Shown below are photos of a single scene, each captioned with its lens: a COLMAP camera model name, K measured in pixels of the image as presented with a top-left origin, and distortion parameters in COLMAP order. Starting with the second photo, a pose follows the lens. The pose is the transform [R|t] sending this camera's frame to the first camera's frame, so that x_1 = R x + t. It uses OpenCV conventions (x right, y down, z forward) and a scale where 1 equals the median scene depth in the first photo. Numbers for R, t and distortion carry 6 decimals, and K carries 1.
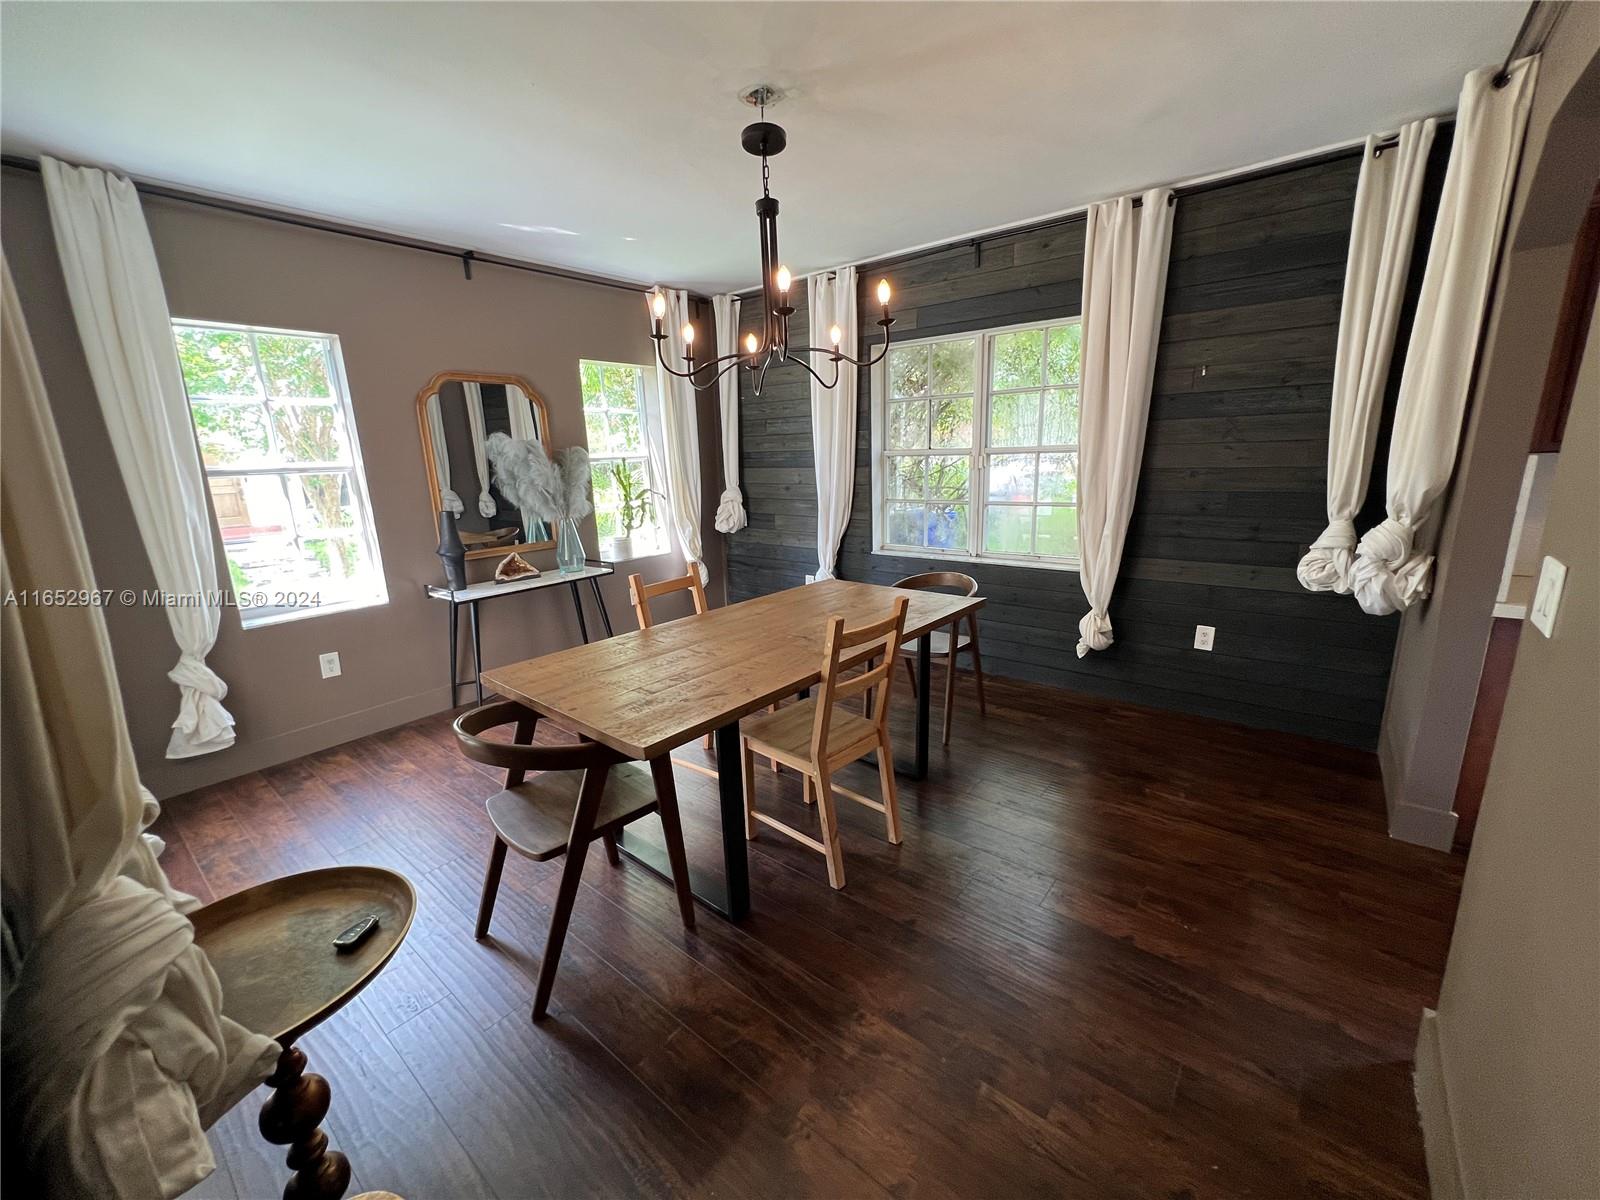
lens RADIAL K [[633.3, 0, 794.0], [0, 633.3, 597.6], [0, 0, 1]] dist [-0.004446, 0.000292]
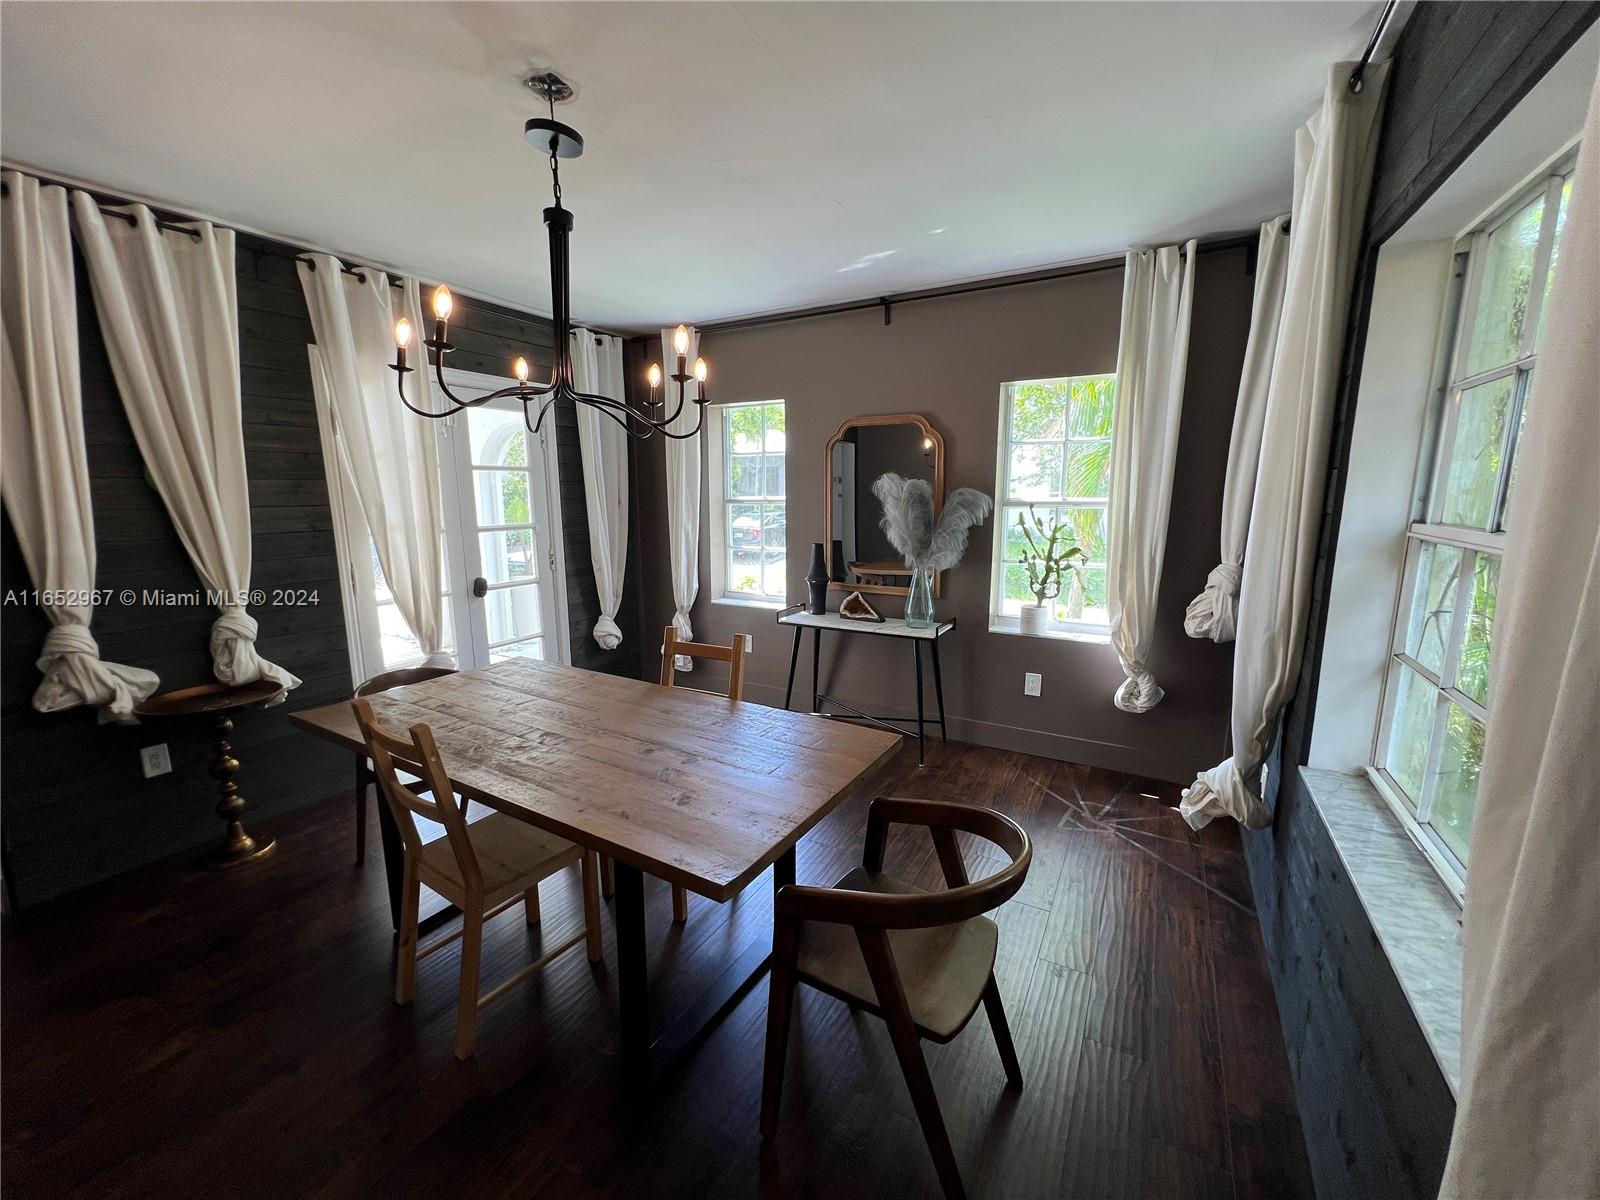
lens RADIAL K [[633.3, 0, 794.0], [0, 633.3, 597.6], [0, 0, 1]] dist [-0.004446, 0.000292]
pose [[0.170064, 0.196419, -0.965659, 0.515143], [-0.223674, 0.962051, 0.156294, -0.198286], [0.959713, 0.189413, 0.207544, 0.701535]]
